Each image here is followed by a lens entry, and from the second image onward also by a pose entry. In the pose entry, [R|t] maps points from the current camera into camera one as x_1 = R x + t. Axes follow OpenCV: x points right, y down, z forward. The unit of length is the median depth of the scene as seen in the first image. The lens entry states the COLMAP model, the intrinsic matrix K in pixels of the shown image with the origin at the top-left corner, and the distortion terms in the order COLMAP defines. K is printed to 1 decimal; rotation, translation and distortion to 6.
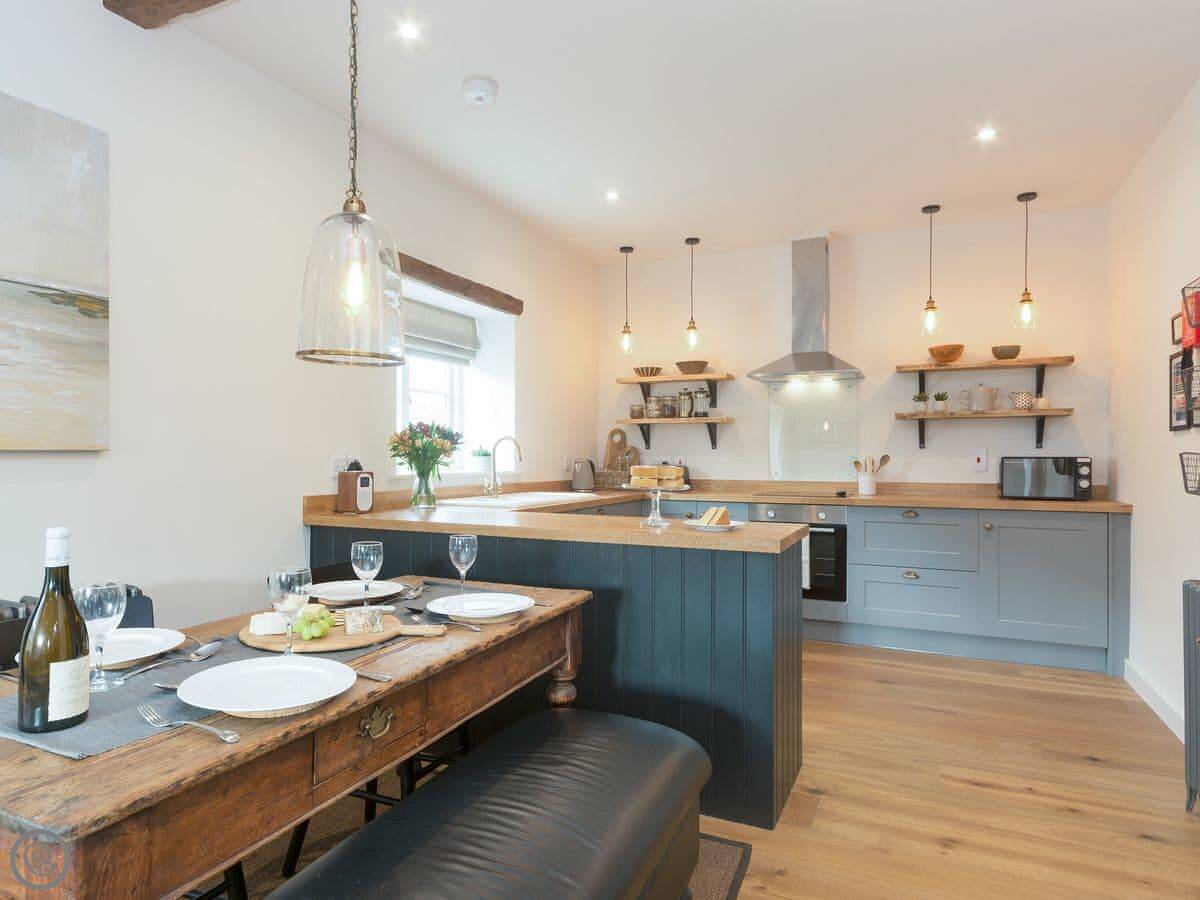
lens RADIAL K [[697.7, 0, 594.2], [0, 697.7, 453.4], [0, 0, 1]] dist [0.000561, -0.000595]
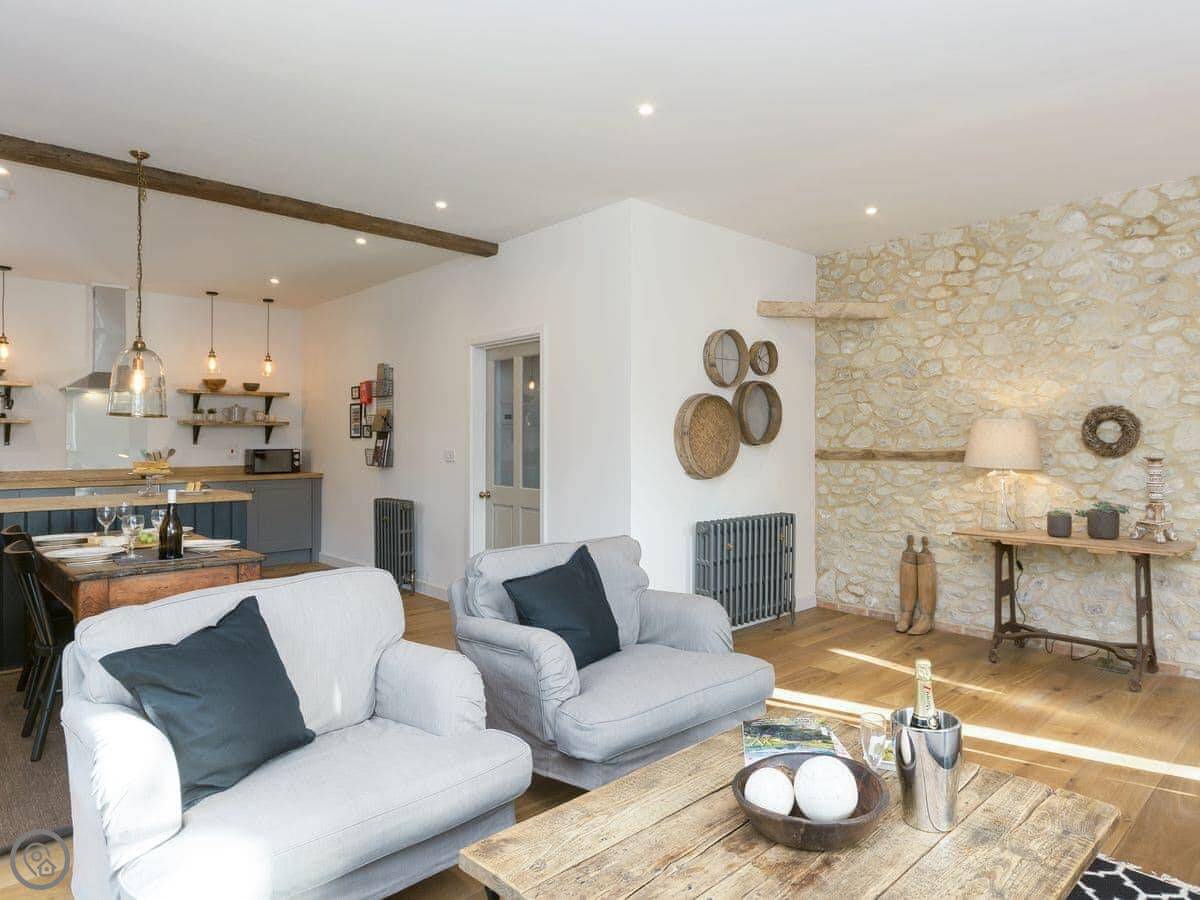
lens RADIAL K [[716.4, 0, 600.0], [0, 716.4, 450.0], [0, 0, 1]] dist [-0.002954, -0.000819]
pose [[0.366254, -0.025084, 0.930177, -0.674199], [0.003012, 0.999663, 0.025772, -0.033361], [-0.930510, -0.006637, 0.366206, -0.390571]]
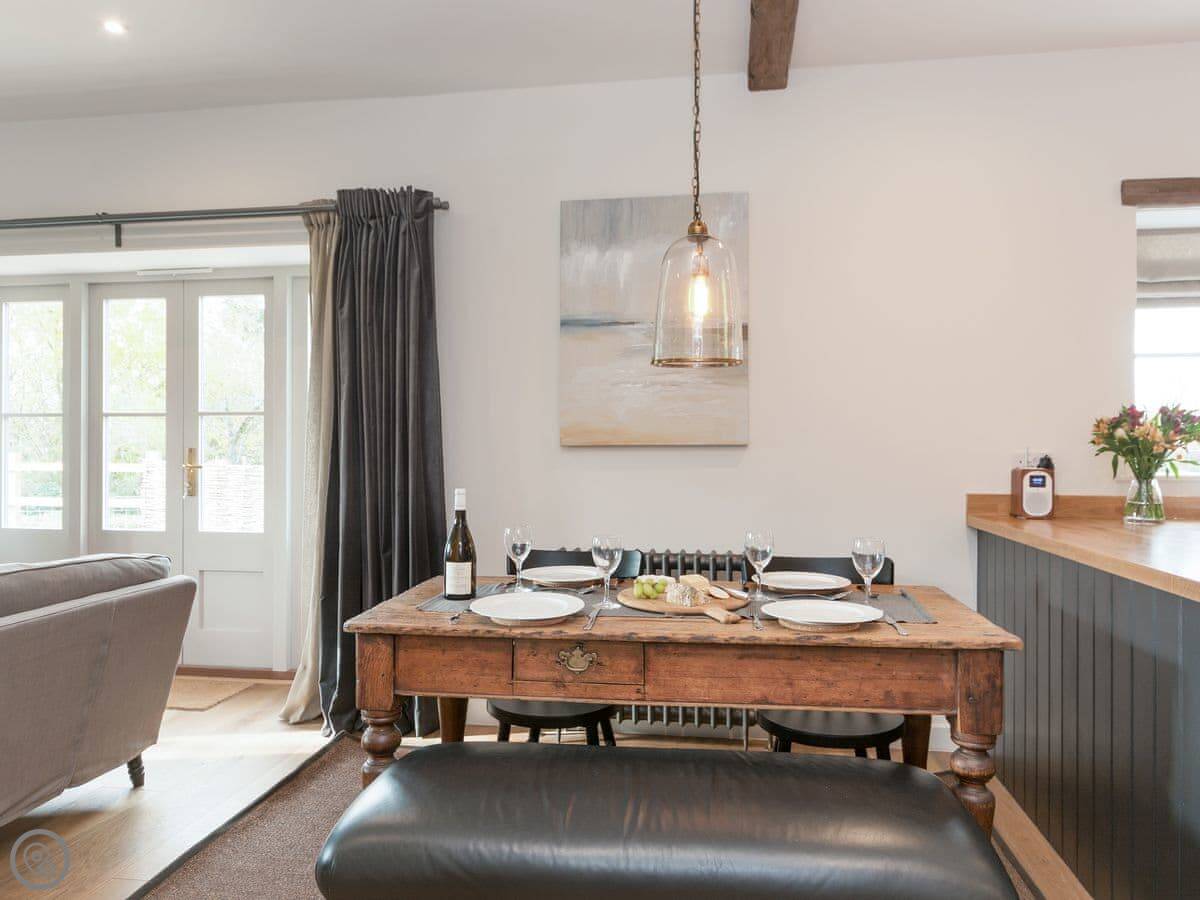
lens RADIAL K [[778.7, 0, 602.0], [0, 778.7, 441.4], [0, 0, 1]] dist [-0.001149, 0.001248]
pose [[0.323419, -0.009322, -0.946210, 0.232245], [0.002185, 0.999956, -0.009105, 0.000653], [0.946253, 0.000877, 0.323425, 0.130118]]
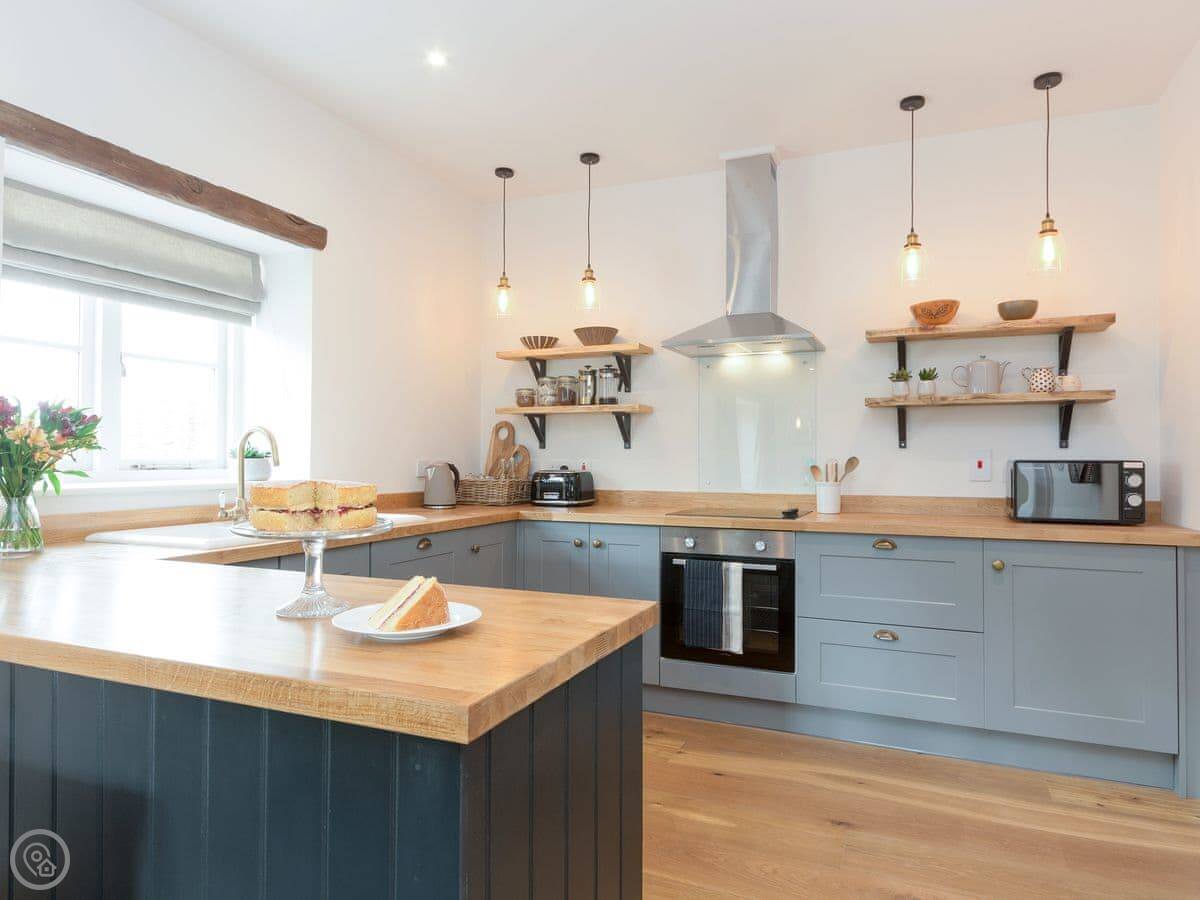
lens RADIAL K [[778.7, 0, 602.0], [0, 778.7, 441.4], [0, 0, 1]] dist [-0.001149, 0.001248]
pose [[0.998018, 0.002702, 0.062872, 0.119442], [-0.001617, 0.999849, -0.017304, 0.000412], [-0.062909, 0.017168, 0.997872, 0.237546]]
